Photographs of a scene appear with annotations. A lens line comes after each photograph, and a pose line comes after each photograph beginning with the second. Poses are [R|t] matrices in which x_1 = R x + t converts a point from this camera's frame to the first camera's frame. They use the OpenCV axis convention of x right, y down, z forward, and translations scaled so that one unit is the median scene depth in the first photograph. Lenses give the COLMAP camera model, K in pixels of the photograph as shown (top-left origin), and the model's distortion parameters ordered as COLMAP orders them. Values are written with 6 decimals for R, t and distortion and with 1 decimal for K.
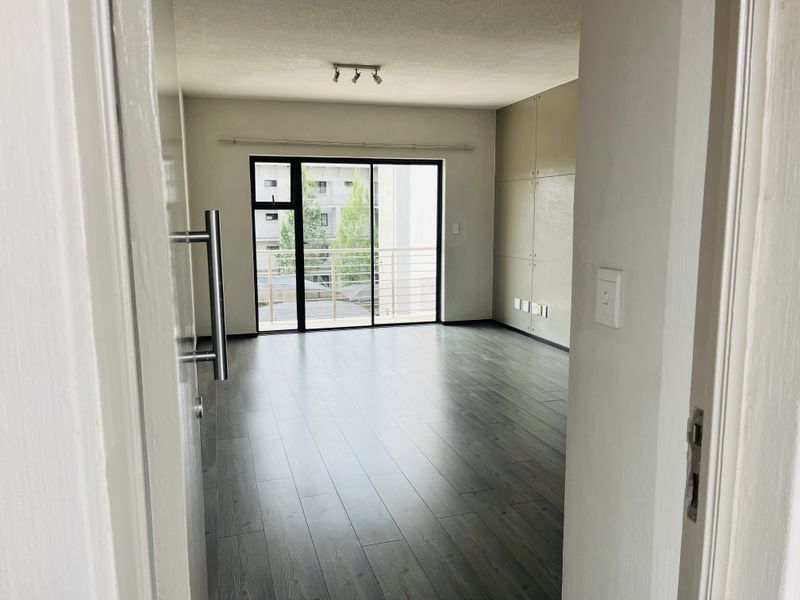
lens RADIAL K [[603.1, 0, 396.9], [0, 603.1, 299.2], [0, 0, 1]] dist [0.044289, -0.054811]
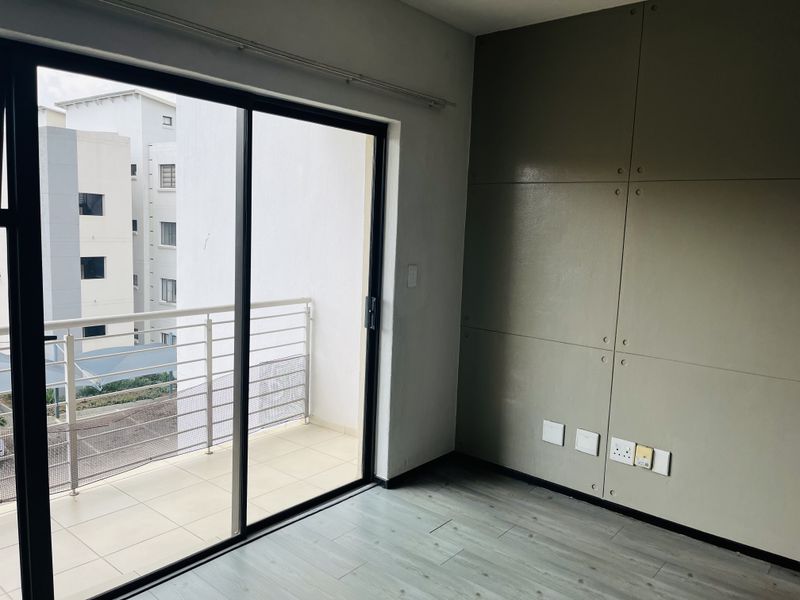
lens RADIAL K [[603.1, 0, 403.9], [0, 603.1, 298.7], [0, 0, 1]] dist [0.044289, -0.054811]
pose [[0.834684, -0.031930, 0.549802, -0.173194], [0.036484, 0.999331, 0.002648, -0.109457], [-0.549519, 0.017849, 0.835291, 0.662525]]
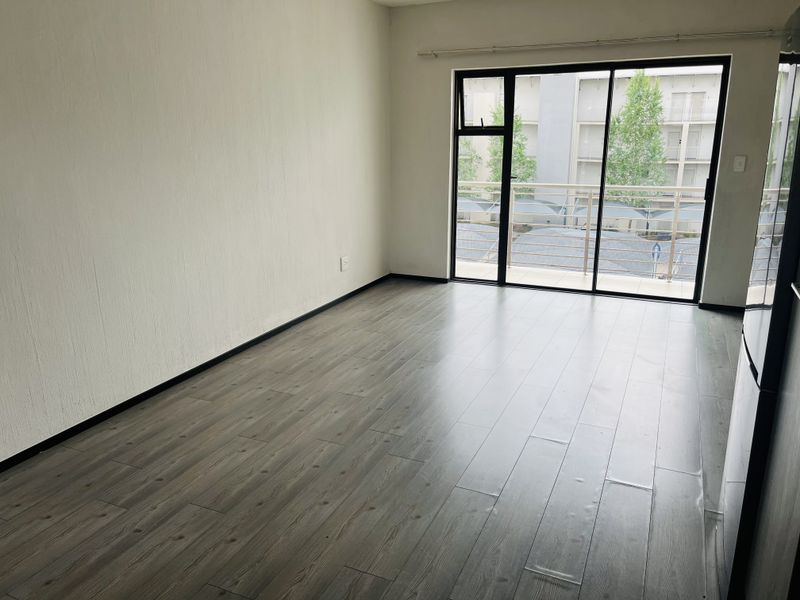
lens RADIAL K [[603.1, 0, 399.1], [0, 603.1, 293.3], [0, 0, 1]] dist [0.044289, -0.054811]
pose [[0.750333, 0.168588, -0.639201, 0.282071], [-0.089772, 0.983963, 0.154138, -0.052882], [0.654936, -0.058272, 0.753434, 0.283274]]
